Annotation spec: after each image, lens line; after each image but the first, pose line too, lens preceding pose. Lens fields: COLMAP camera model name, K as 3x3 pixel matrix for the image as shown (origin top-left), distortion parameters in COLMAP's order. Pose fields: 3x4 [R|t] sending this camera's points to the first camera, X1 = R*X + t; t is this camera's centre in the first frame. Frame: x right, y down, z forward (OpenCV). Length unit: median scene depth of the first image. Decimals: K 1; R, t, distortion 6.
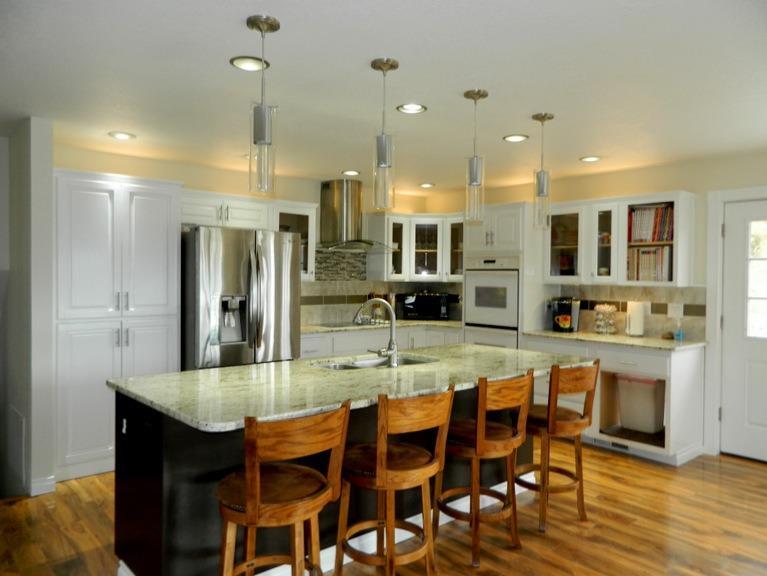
lens RADIAL K [[577.1, 0, 382.8], [0, 577.1, 288.7], [0, 0, 1]] dist [0.003790, 0.001128]
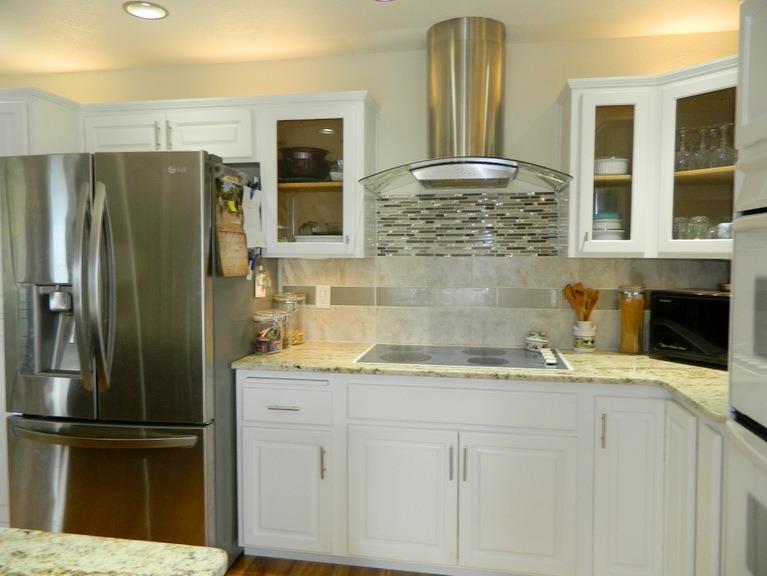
lens RADIAL K [[577.1, 0, 384.1], [0, 577.1, 288.3], [0, 0, 1]] dist [0.003790, 0.001128]
pose [[0.629457, 0.034536, -0.776267, 0.384870], [-0.012772, 0.999337, 0.034104, -0.005726], [0.776930, -0.011553, 0.629481, 1.051100]]
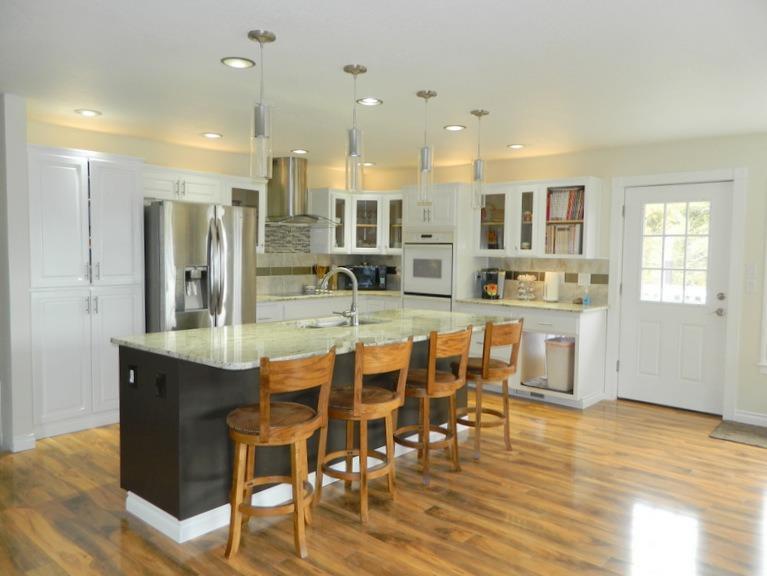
lens RADIAL K [[577.1, 0, 387.0], [0, 577.1, 290.8], [0, 0, 1]] dist [0.003790, 0.001128]
pose [[0.990650, -0.004882, 0.136340, -0.057430], [-0.001794, 0.998807, 0.048801, 0.005179], [-0.136416, -0.048589, 0.989459, -0.122558]]
